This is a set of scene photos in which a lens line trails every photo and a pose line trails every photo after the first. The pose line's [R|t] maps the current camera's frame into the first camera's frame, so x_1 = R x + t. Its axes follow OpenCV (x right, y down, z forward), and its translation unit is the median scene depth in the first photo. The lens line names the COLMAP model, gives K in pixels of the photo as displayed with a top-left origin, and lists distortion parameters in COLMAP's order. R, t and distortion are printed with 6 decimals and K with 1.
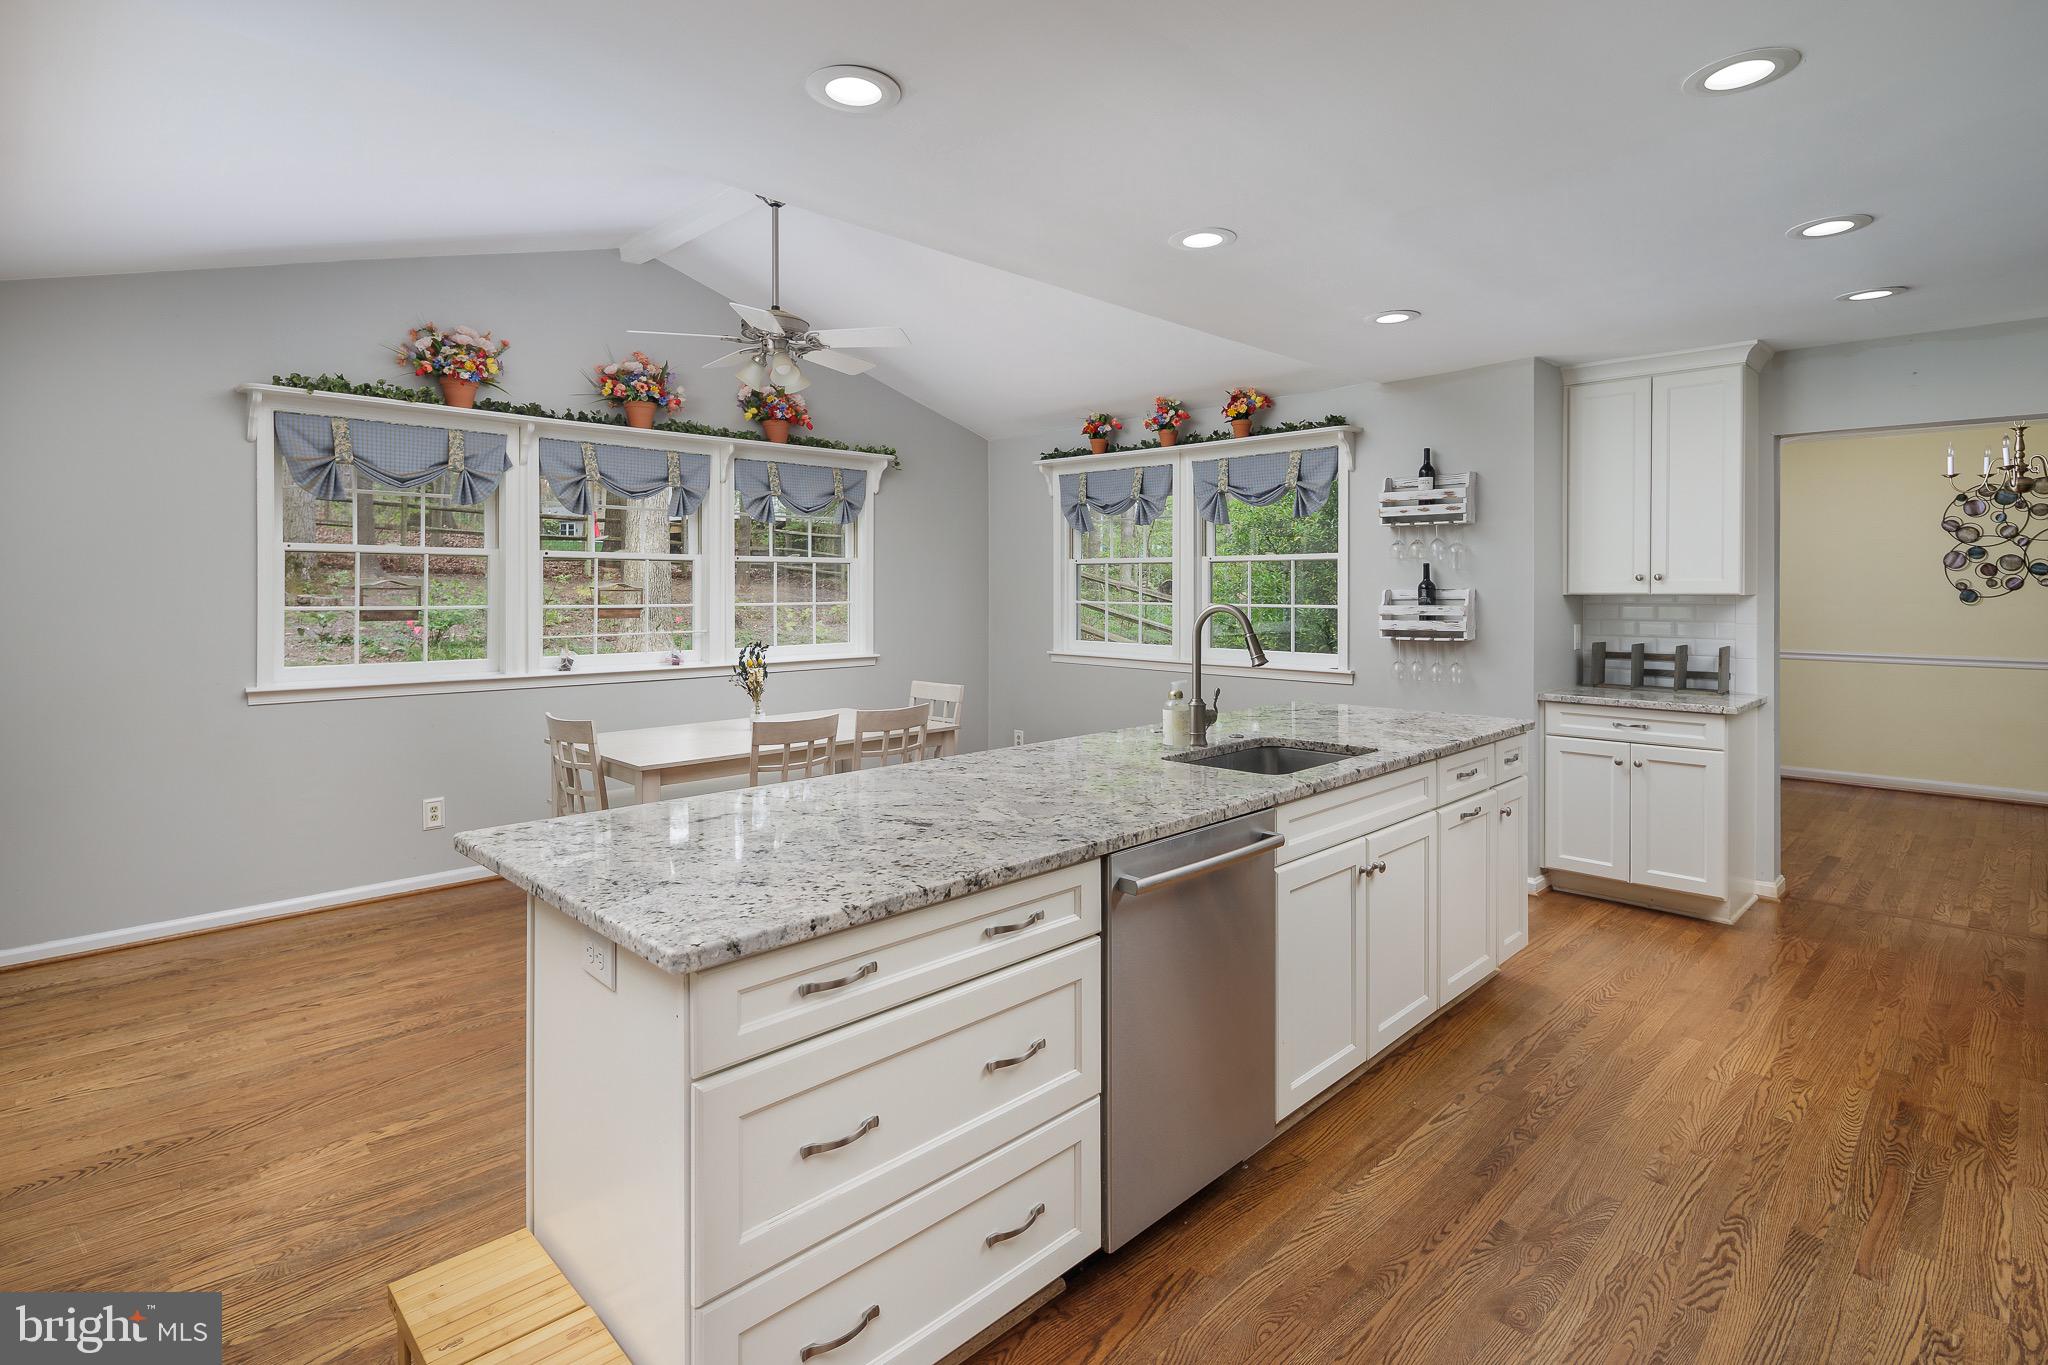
lens RADIAL K [[990.5, 0, 1033.3], [0, 990.5, 588.4], [0, 0, 1]] dist [0.008258, -0.007043]
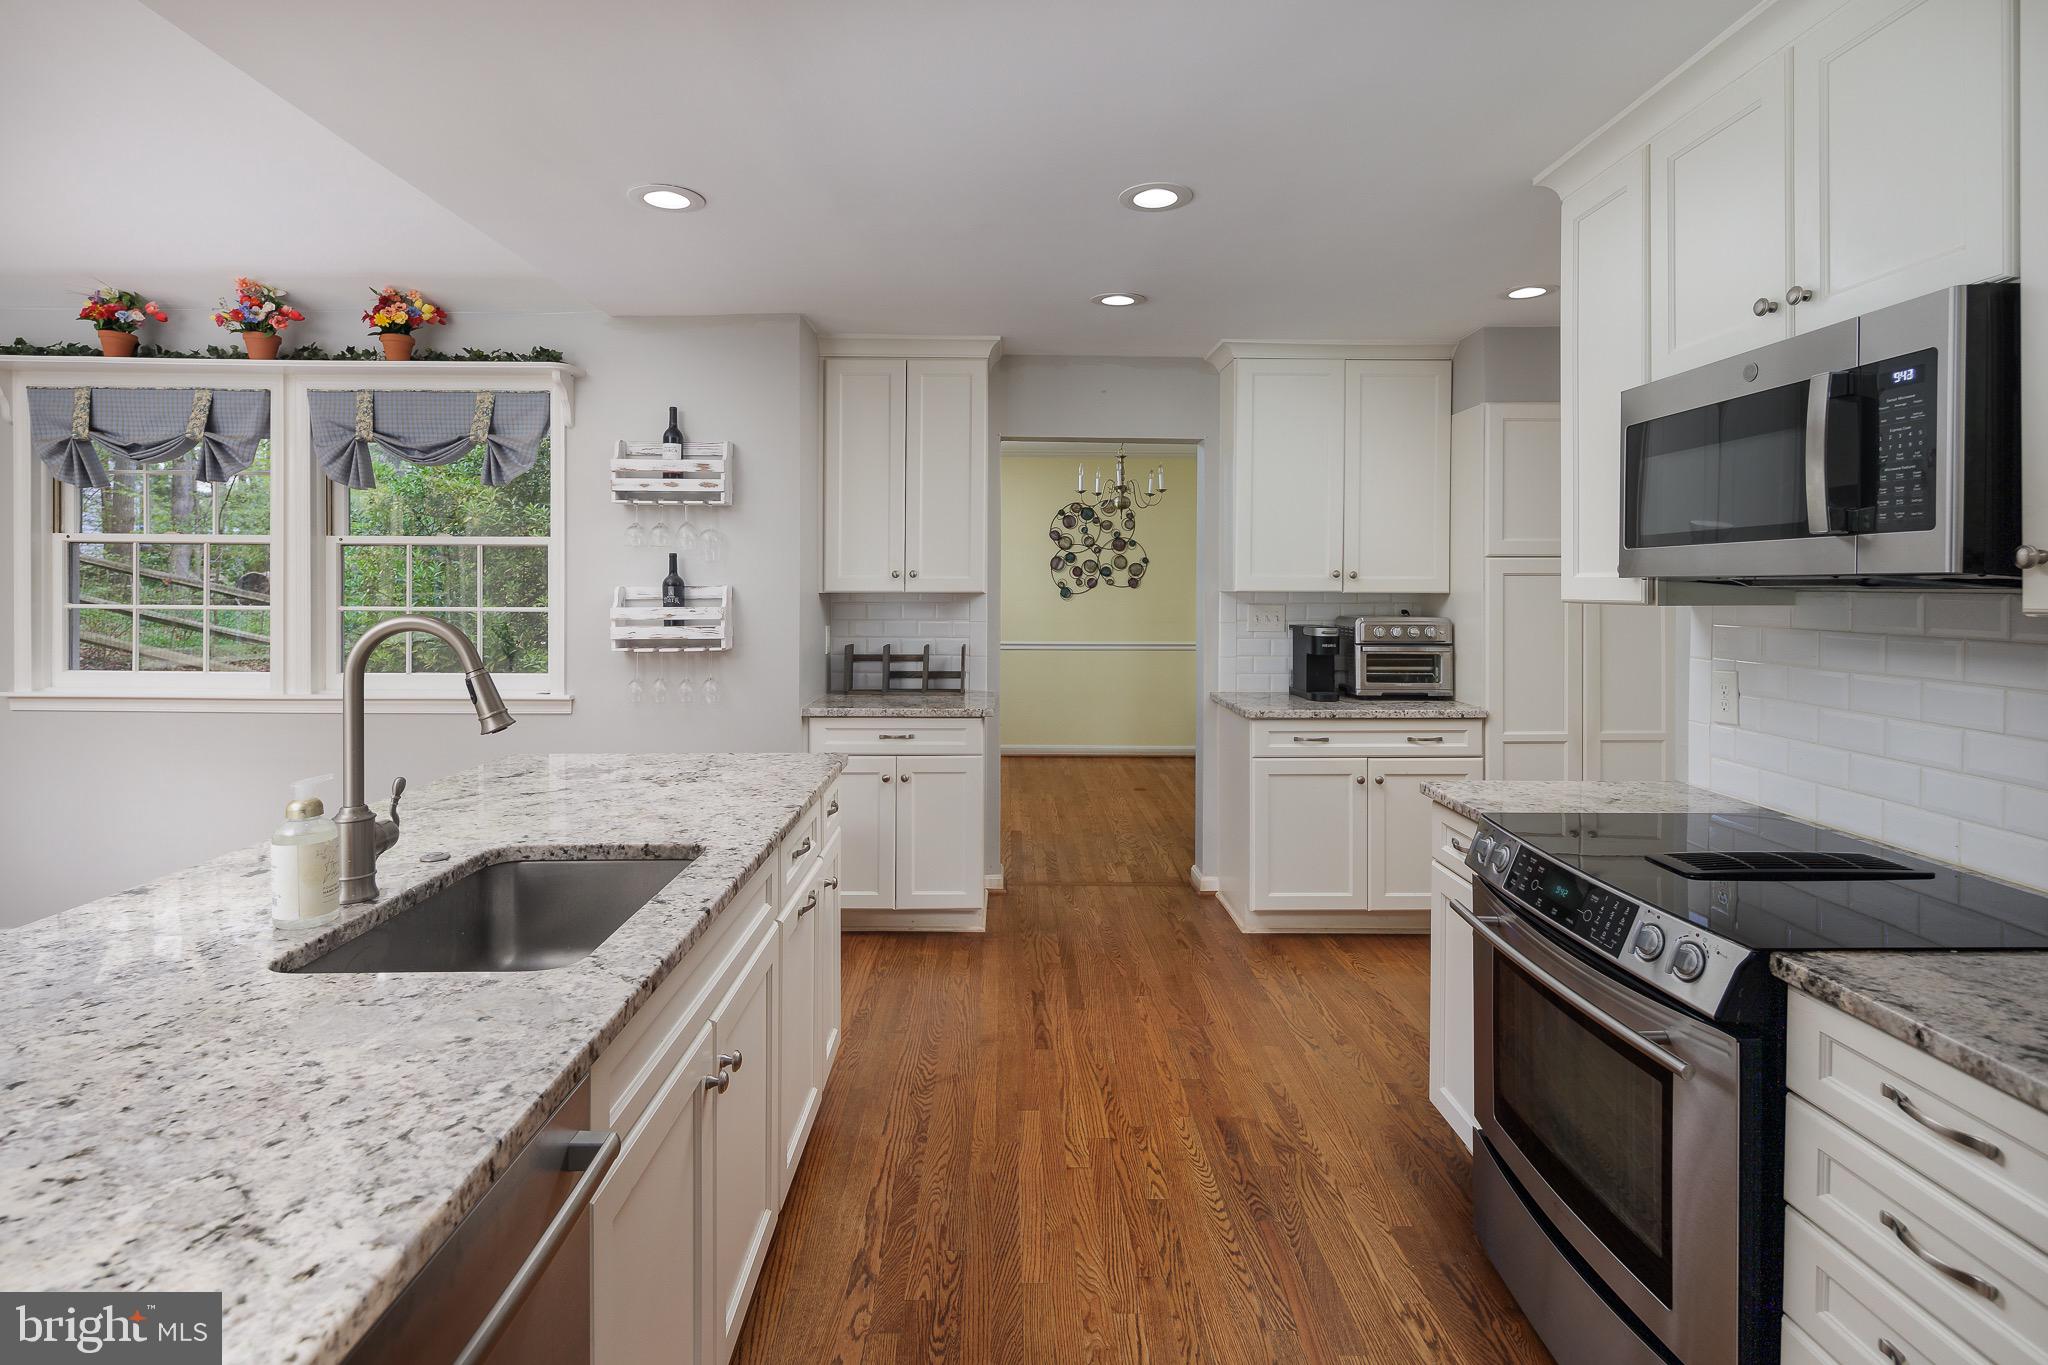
lens RADIAL K [[990.5, 0, 1007.8], [0, 990.5, 594.2], [0, 0, 1]] dist [0.008258, -0.007043]
pose [[0.705883, -0.003134, 0.708321, 0.025443], [-0.003486, 0.999963, 0.007899, 0.000031], [-0.708320, -0.008045, 0.705846, 0.239340]]
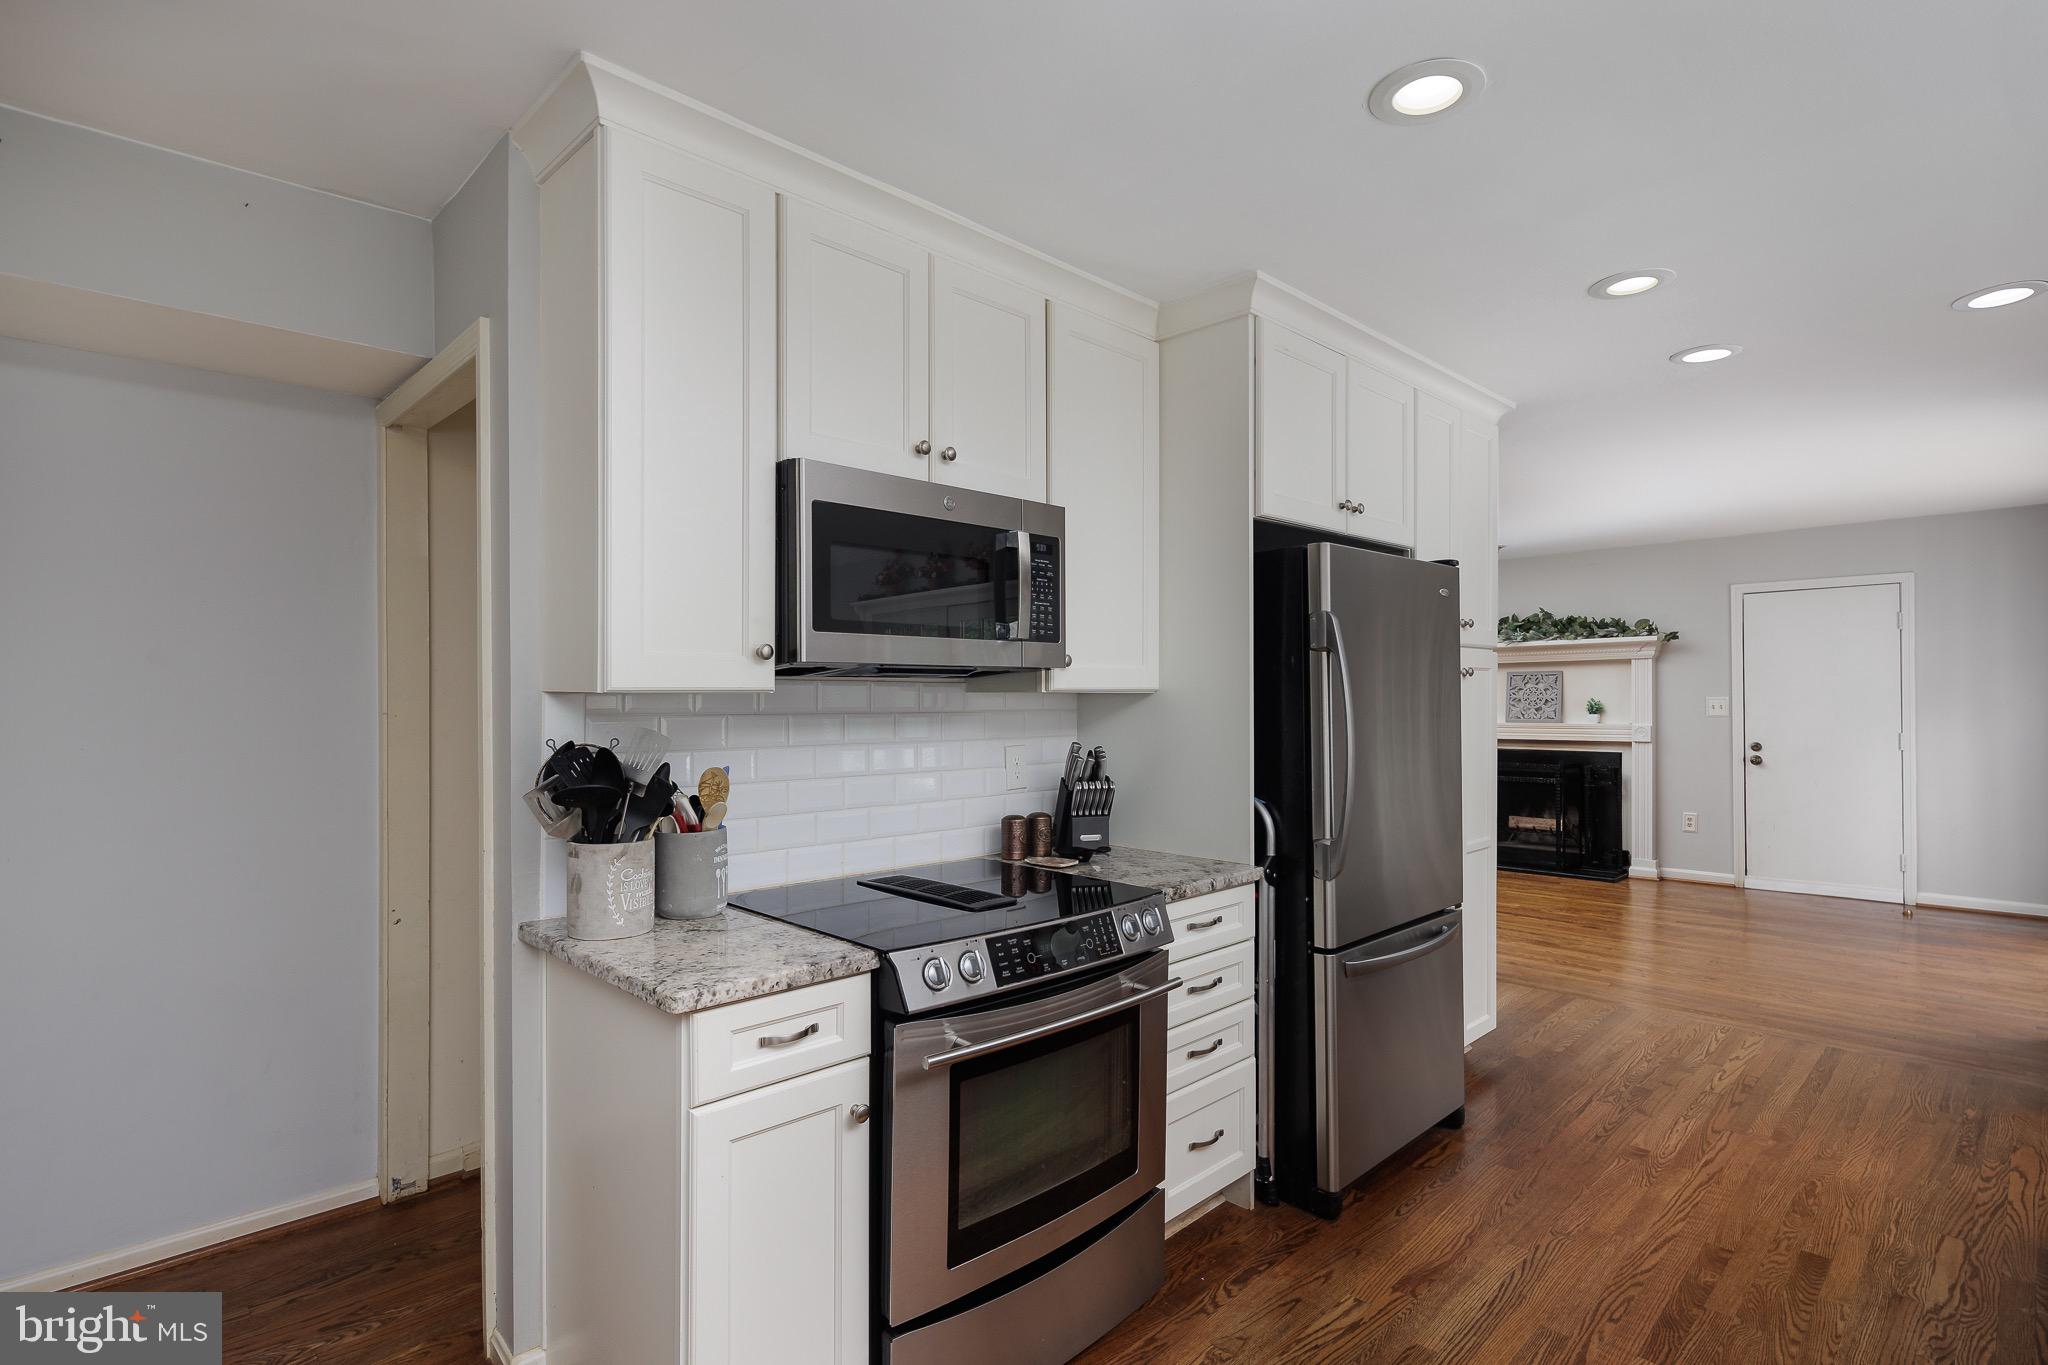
lens RADIAL K [[990.5, 0, 1027.5], [0, 990.5, 697.3], [0, 0, 1]] dist [0.008258, -0.007043]
pose [[-0.999979, -0.000337, 0.006491, 0.424957], [-0.000340, 1.000000, -0.000531, 0.010068], [-0.006491, -0.000533, -0.999979, 0.743183]]
